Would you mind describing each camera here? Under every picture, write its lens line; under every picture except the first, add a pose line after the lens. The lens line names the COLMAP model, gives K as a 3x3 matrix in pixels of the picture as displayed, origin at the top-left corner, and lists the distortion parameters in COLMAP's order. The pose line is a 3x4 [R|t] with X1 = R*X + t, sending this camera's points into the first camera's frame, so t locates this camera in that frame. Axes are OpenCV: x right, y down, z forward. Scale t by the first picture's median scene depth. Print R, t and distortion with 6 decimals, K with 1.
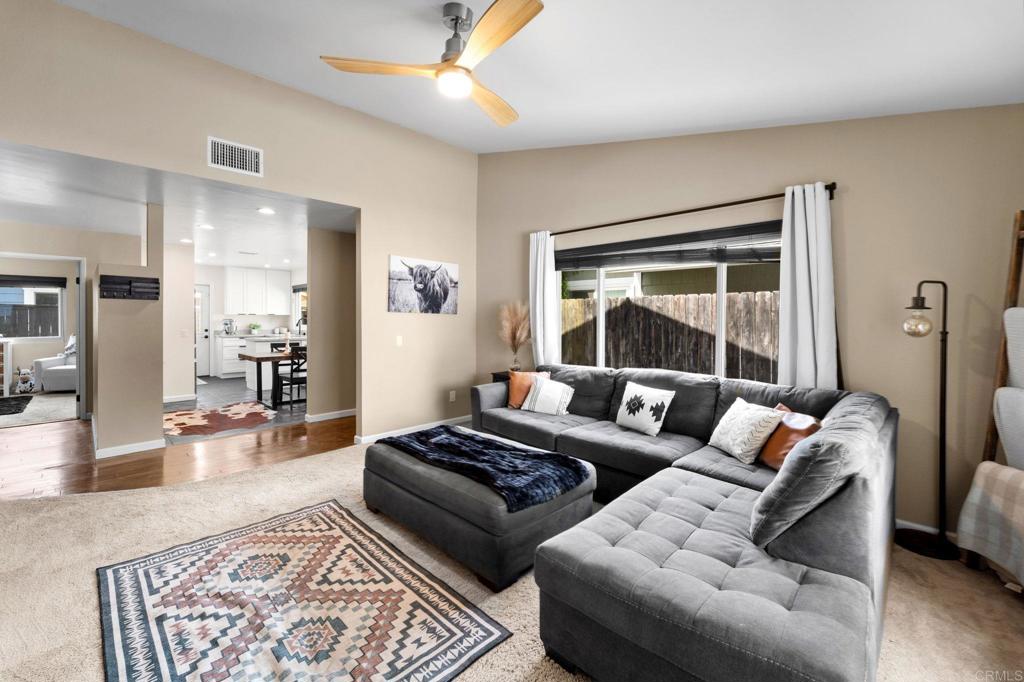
lens RADIAL K [[423.5, 0, 505.1], [0, 423.5, 321.1], [0, 0, 1]] dist [-0.000216, 0.000124]
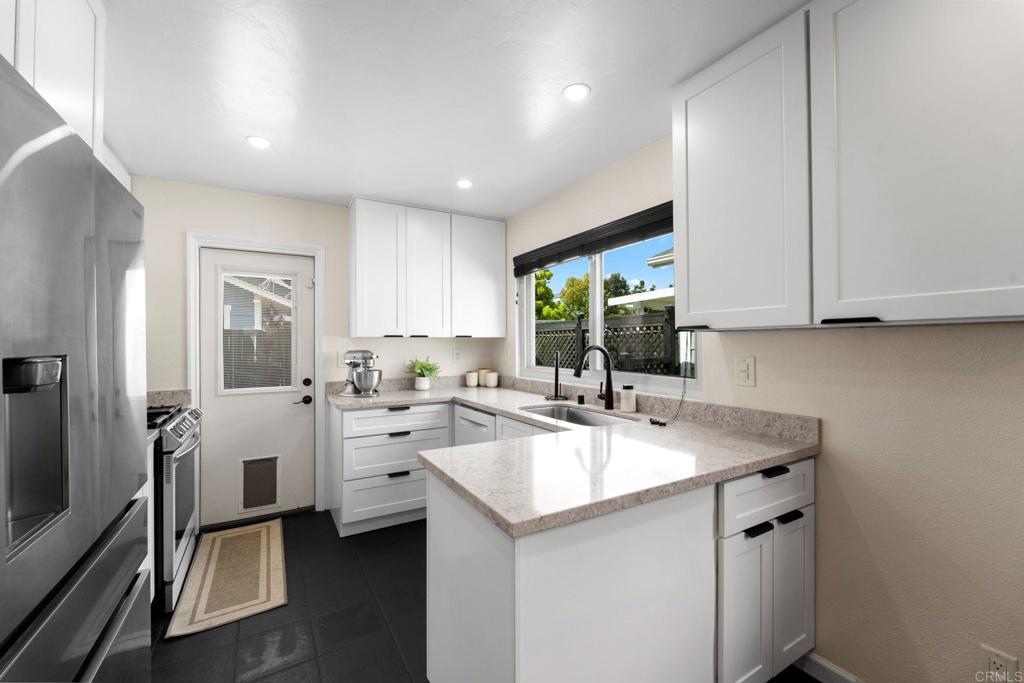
lens RADIAL K [[409.5, 0, 512.0], [0, 409.5, 341.5], [0, 0, 1]] dist [-0.002464, -0.000201]
pose [[0.967795, -0.013497, -0.251379, -0.445515], [0.009550, 0.999811, -0.016915, -0.005086], [0.251560, 0.013969, 0.967741, 0.702248]]
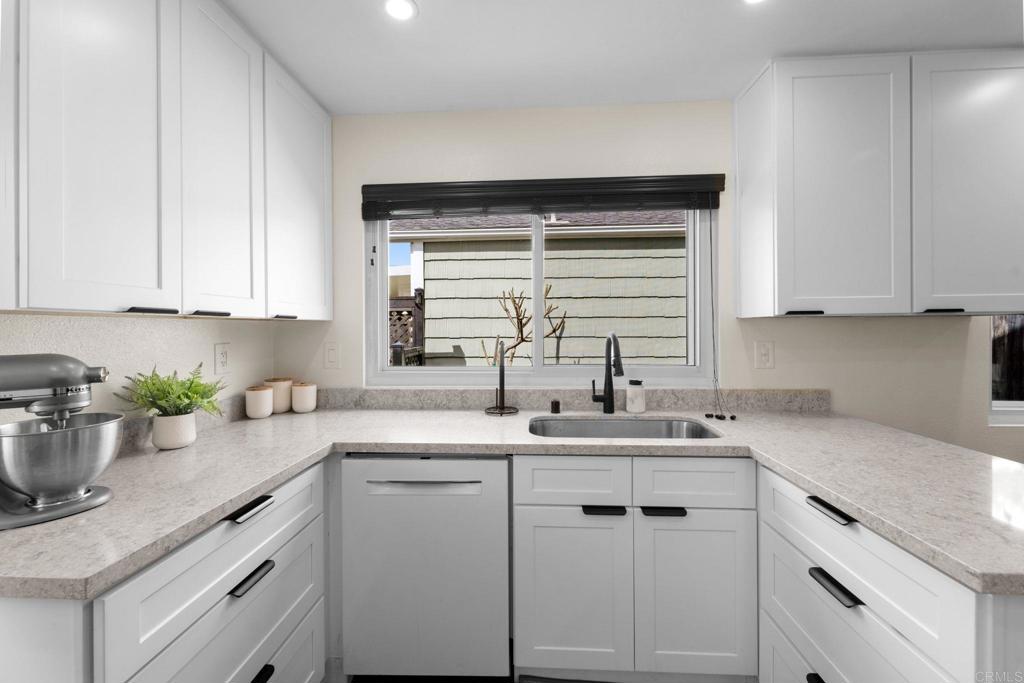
lens RADIAL K [[411.6, 0, 509.8], [0, 411.6, 328.7], [0, 0, 1]] dist [-0.001260, -0.000013]
pose [[0.748655, -0.012790, 0.662836, -0.627745], [0.019725, 0.999801, -0.002987, -0.008912], [-0.662666, 0.015311, 0.748759, 0.846975]]
